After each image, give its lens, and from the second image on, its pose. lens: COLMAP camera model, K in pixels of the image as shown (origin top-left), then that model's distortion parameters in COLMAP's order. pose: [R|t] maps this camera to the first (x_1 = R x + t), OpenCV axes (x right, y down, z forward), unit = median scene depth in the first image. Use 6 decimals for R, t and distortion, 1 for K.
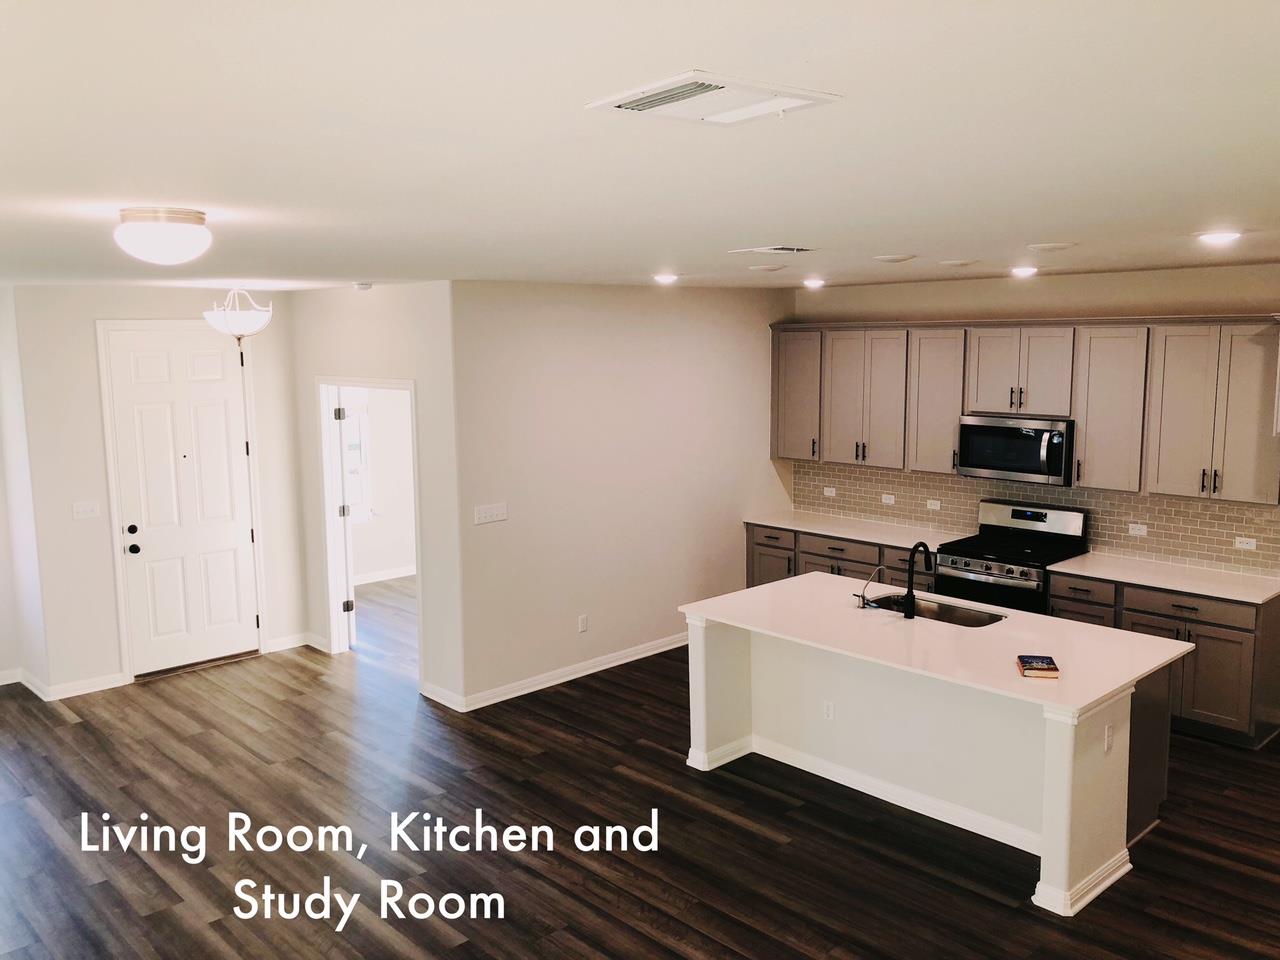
lens RADIAL K [[1055.3, 0, 638.5], [0, 1055.3, 479.6], [0, 0, 1]] dist [0.031072, -0.009731]
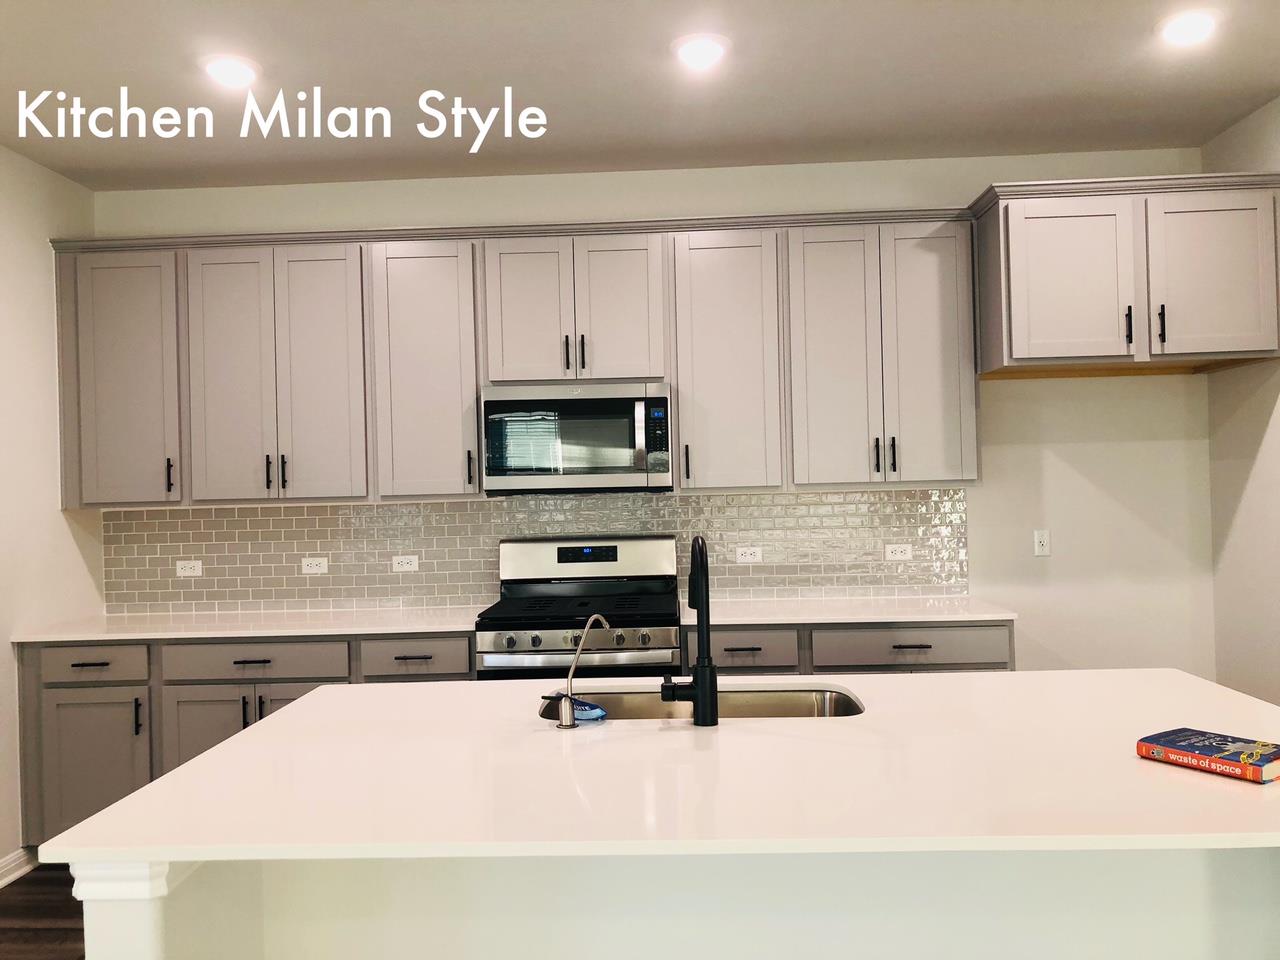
lens RADIAL K [[1055.3, 0, 638.9], [0, 1055.3, 470.8], [0, 0, 1]] dist [0.031072, -0.009731]
pose [[0.715278, -0.004477, 0.698826, -0.031547], [0.116611, 0.986724, -0.113035, 0.055025], [-0.689042, 0.162342, 0.706304, 0.512058]]
